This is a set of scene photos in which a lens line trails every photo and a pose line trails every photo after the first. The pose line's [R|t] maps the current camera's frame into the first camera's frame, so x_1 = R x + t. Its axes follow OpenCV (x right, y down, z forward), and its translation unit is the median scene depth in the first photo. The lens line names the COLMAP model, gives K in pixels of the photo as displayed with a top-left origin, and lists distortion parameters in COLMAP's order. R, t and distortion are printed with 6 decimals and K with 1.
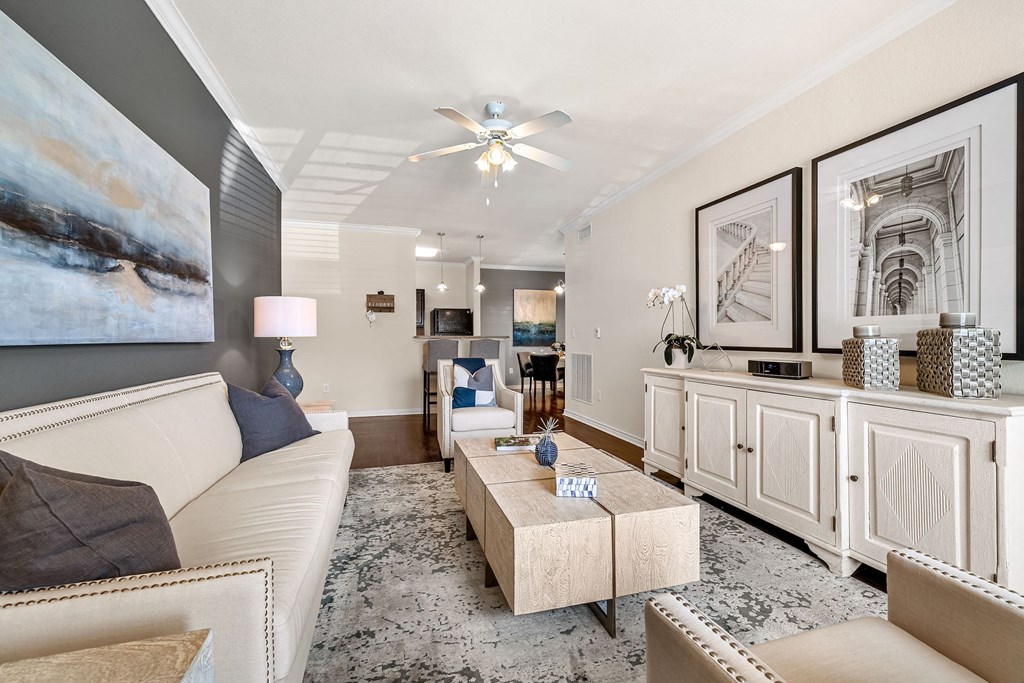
lens RADIAL K [[440.1, 0, 510.2], [0, 440.1, 338.5], [0, 0, 1]] dist [-0.000655, 0.000233]
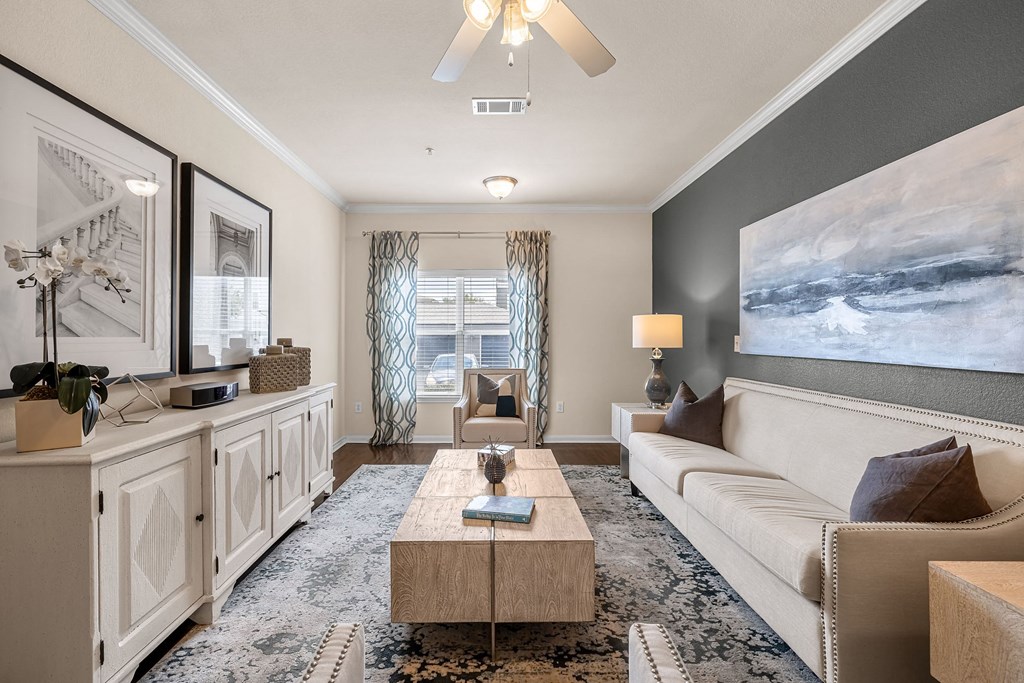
lens RADIAL K [[422.2, 0, 503.6], [0, 422.2, 338.1], [0, 0, 1]] dist [0.000852, 0.000073]
pose [[-0.962980, 0.003341, 0.269553, -0.186668], [0.004036, 0.999990, 0.002026, -0.044380], [-0.269543, 0.003039, -0.962984, 1.796129]]
